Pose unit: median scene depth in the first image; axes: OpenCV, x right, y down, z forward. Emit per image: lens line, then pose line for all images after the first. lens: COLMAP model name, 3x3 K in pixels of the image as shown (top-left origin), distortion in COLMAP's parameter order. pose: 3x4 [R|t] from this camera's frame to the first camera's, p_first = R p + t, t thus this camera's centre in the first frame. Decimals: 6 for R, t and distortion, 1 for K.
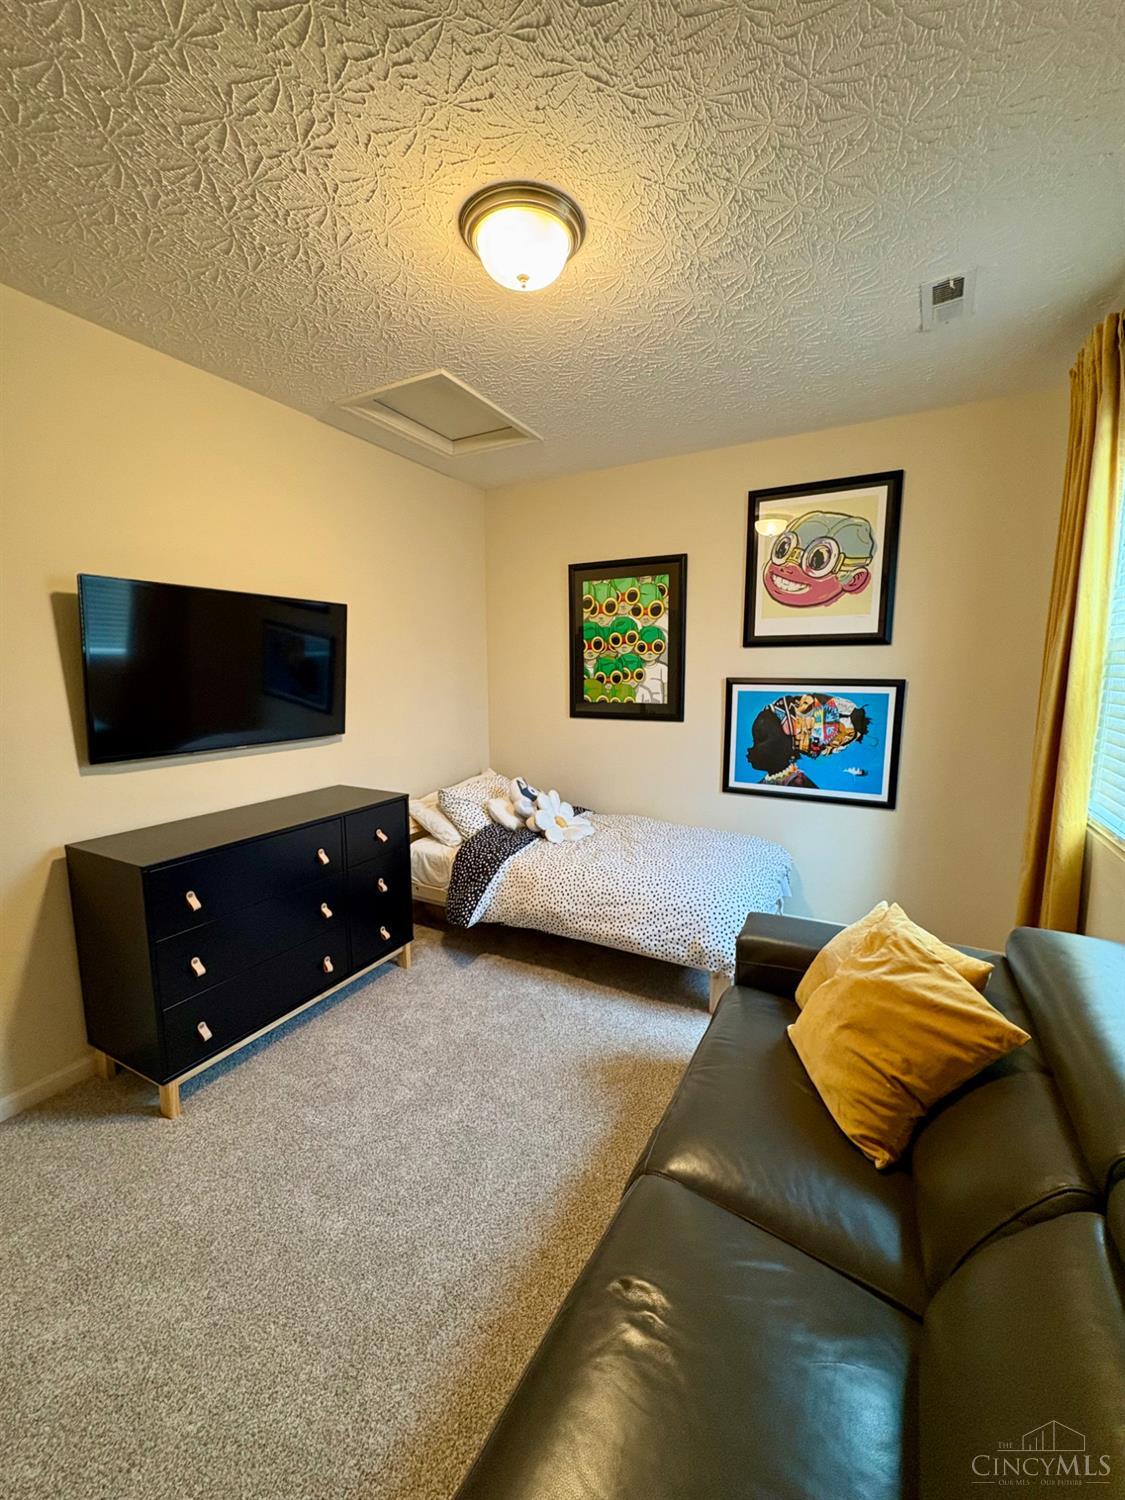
lens RADIAL K [[593.5, 0, 559.4], [0, 593.5, 748.9], [0, 0, 1]] dist [-0.001018, -0.000101]
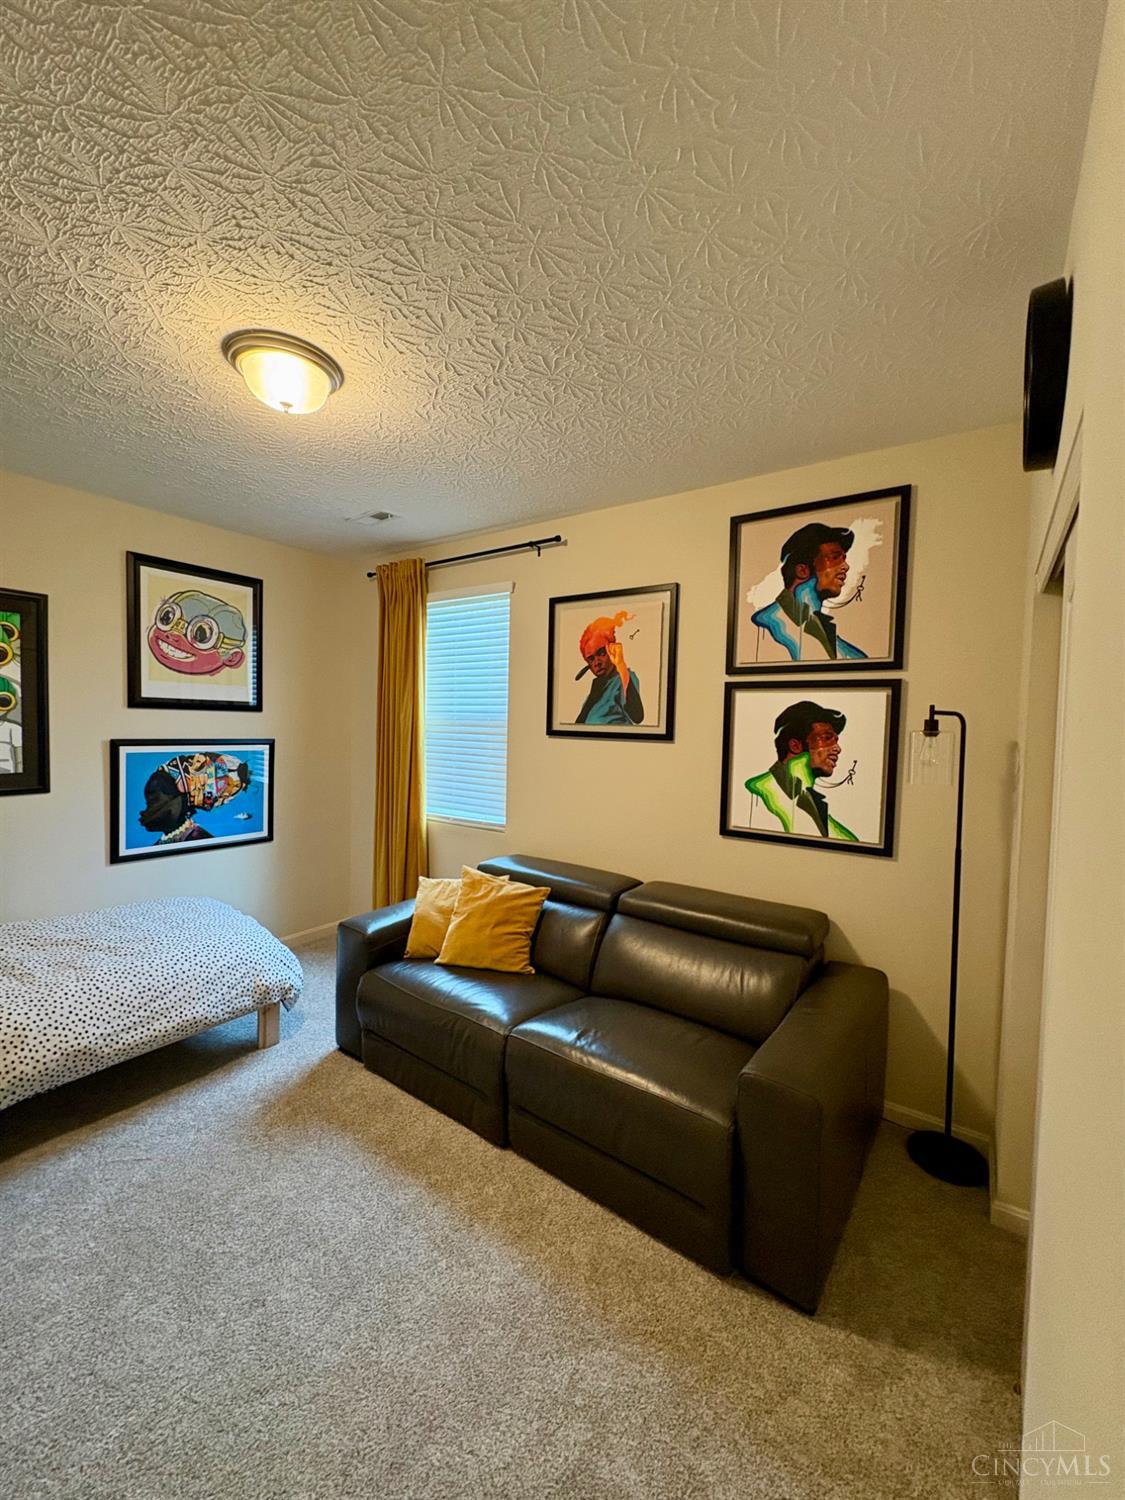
lens RADIAL K [[593.5, 0, 558.9], [0, 593.5, 747.1], [0, 0, 1]] dist [-0.001018, -0.000101]
pose [[0.118468, -0.034006, 0.992375, -0.588828], [0.109129, 0.993805, 0.021028, -0.054360], [-0.986943, 0.105806, 0.121445, 0.212149]]
